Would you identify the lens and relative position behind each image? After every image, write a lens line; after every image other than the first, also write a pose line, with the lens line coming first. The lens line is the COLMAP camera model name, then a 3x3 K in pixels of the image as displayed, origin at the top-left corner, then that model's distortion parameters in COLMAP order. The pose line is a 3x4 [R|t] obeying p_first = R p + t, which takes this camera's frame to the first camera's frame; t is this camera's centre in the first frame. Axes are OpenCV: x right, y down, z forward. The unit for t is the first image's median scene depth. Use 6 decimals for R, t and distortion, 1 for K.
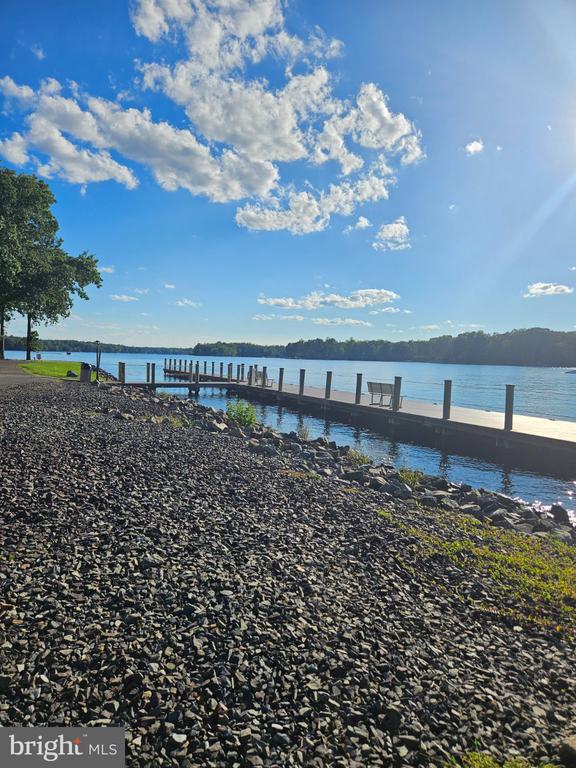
lens RADIAL K [[514.8, 0, 289.6], [0, 514.8, 385.8], [0, 0, 1]] dist [0.002238, 0.000042]
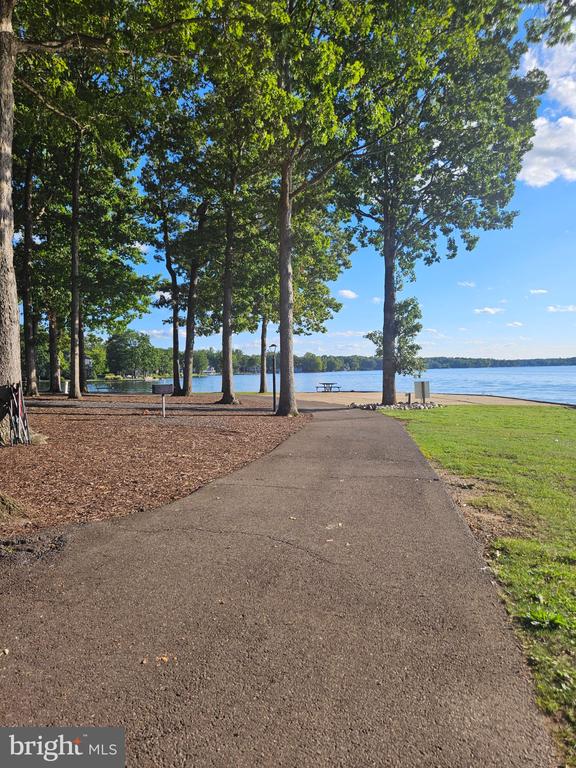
lens RADIAL K [[514.8, 0, 288.3], [0, 514.8, 385.6], [0, 0, 1]] dist [0.002238, 0.000042]
pose [[0.777770, -0.034450, -0.627604, -0.367578], [0.014833, 0.999225, -0.036466, -0.049398], [0.628373, 0.019053, 0.777678, 0.735649]]
